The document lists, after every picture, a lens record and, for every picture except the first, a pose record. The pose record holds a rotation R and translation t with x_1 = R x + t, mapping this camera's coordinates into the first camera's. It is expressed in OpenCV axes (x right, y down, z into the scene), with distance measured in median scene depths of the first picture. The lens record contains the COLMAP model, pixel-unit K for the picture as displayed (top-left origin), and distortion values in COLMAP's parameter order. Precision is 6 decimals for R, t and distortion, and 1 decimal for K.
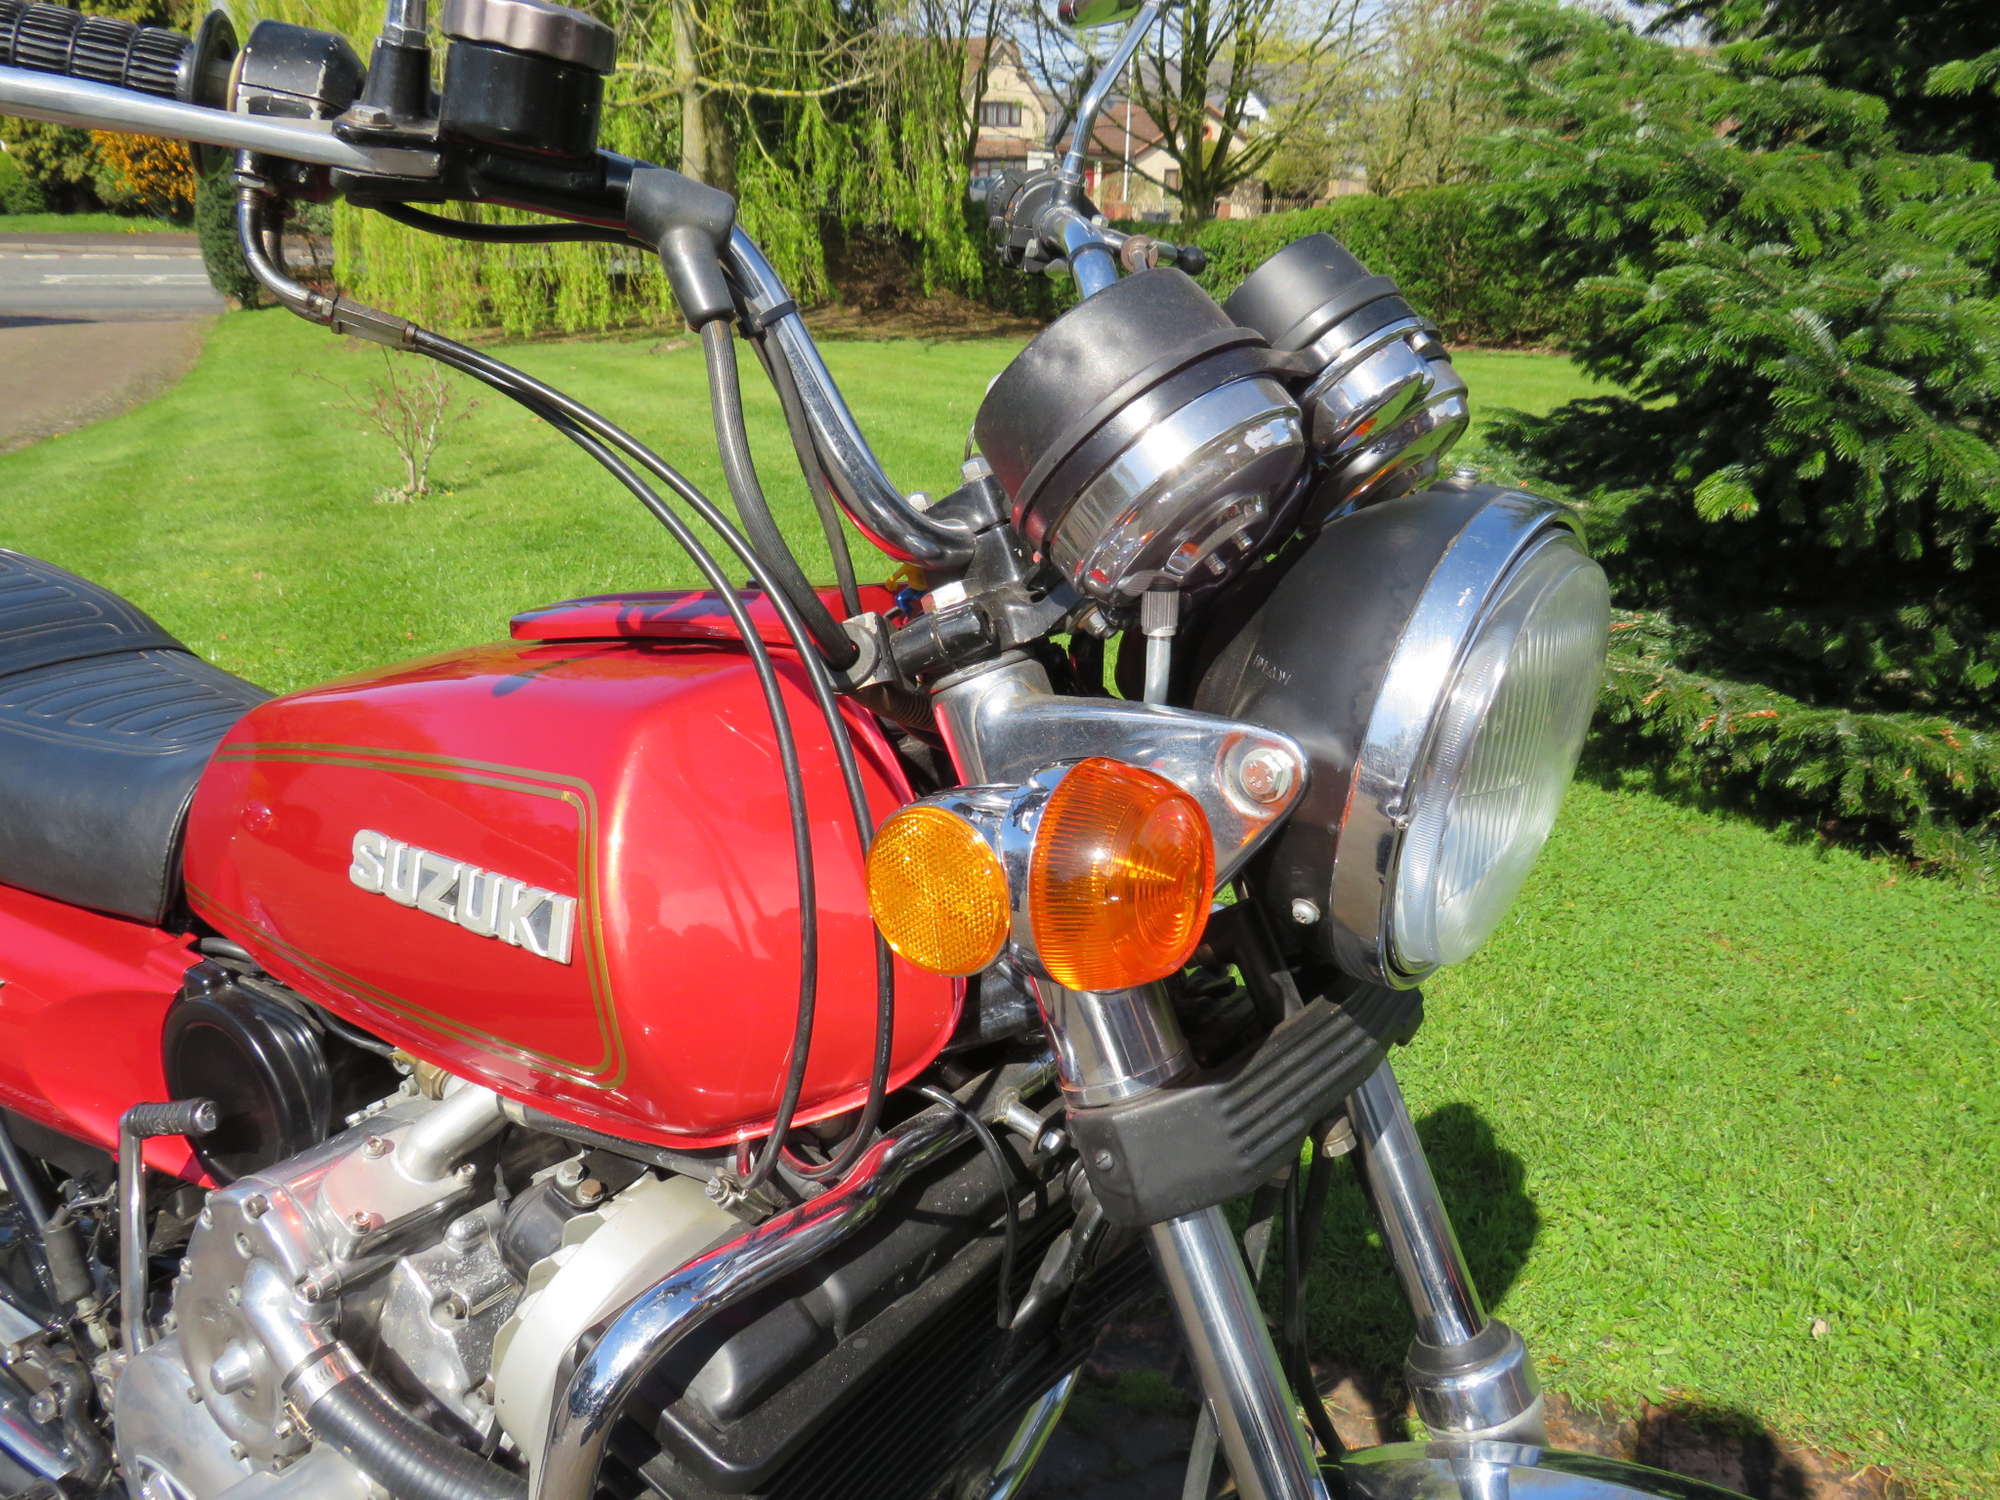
lens RADIAL K [[1581.0, 0, 1004.1], [0, 1581.0, 759.9], [0, 0, 1]] dist [-0.033678, 0.003148]
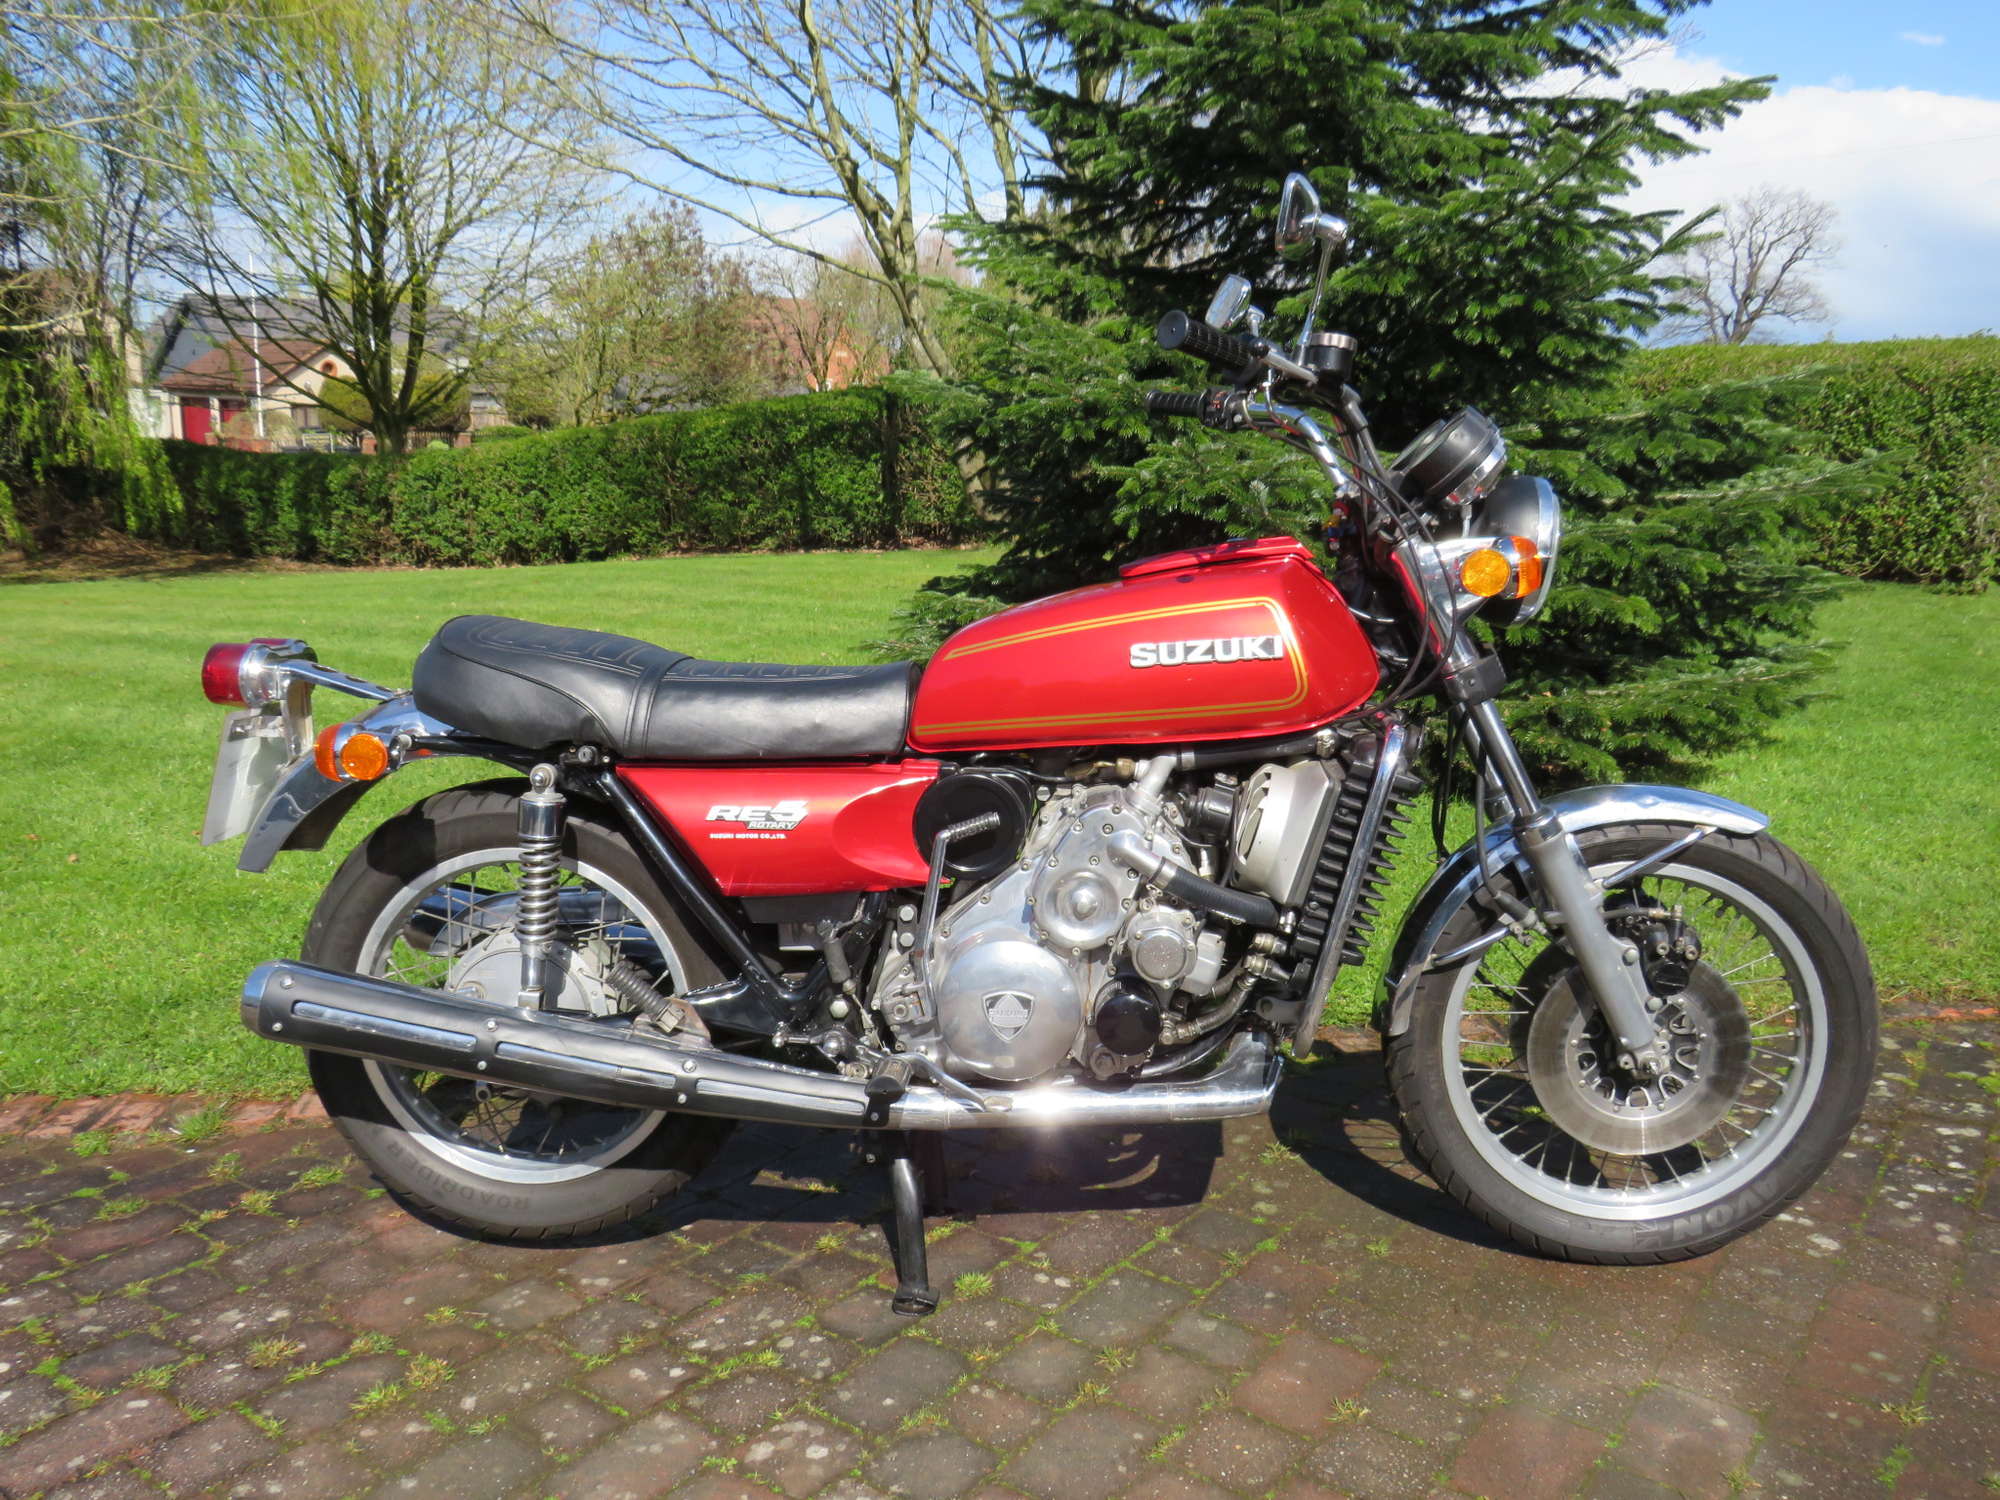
lens RADIAL K [[1581.0, 0, 1000.6], [0, 1581.0, 747.5], [0, 0, 1]] dist [-0.033678, 0.003148]
pose [[0.860385, -0.108944, 0.497865, -0.095103], [0.179549, 0.979049, -0.096049, 0.020817], [-0.476970, 0.172030, 0.861920, -0.051414]]
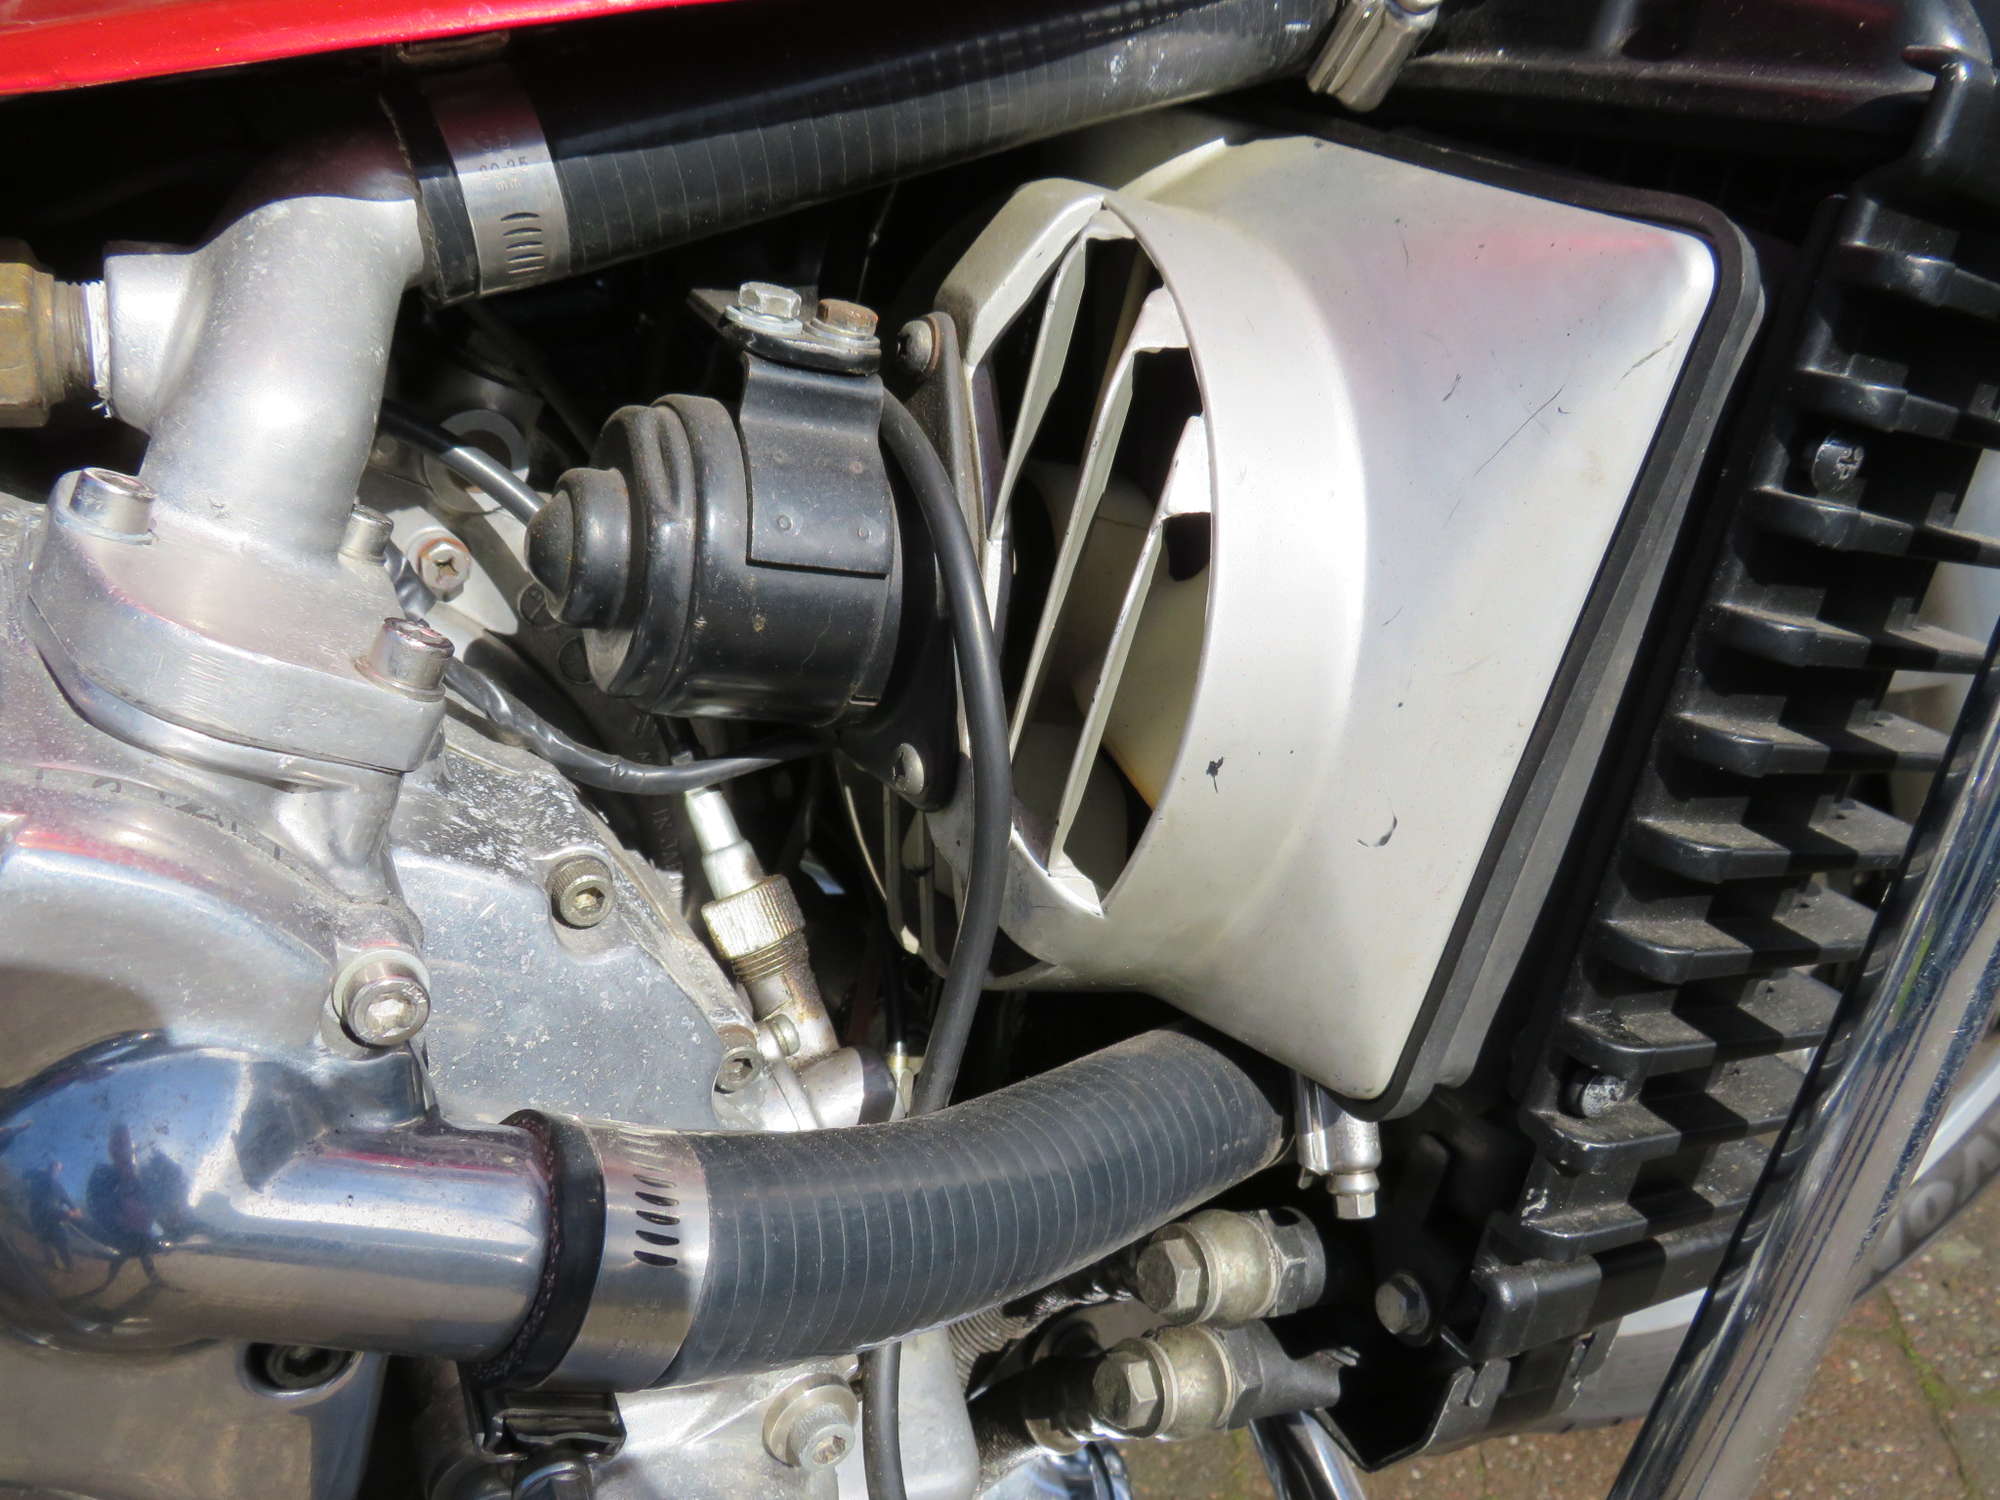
lens RADIAL K [[1581.0, 0, 997.9], [0, 1581.0, 744.8], [0, 0, 1]] dist [-0.033678, 0.003148]
pose [[0.467637, -0.436132, 0.768834, -0.029728], [0.302903, 0.896203, 0.324145, 0.013296], [-0.830401, 0.081300, 0.551203, 0.041023]]
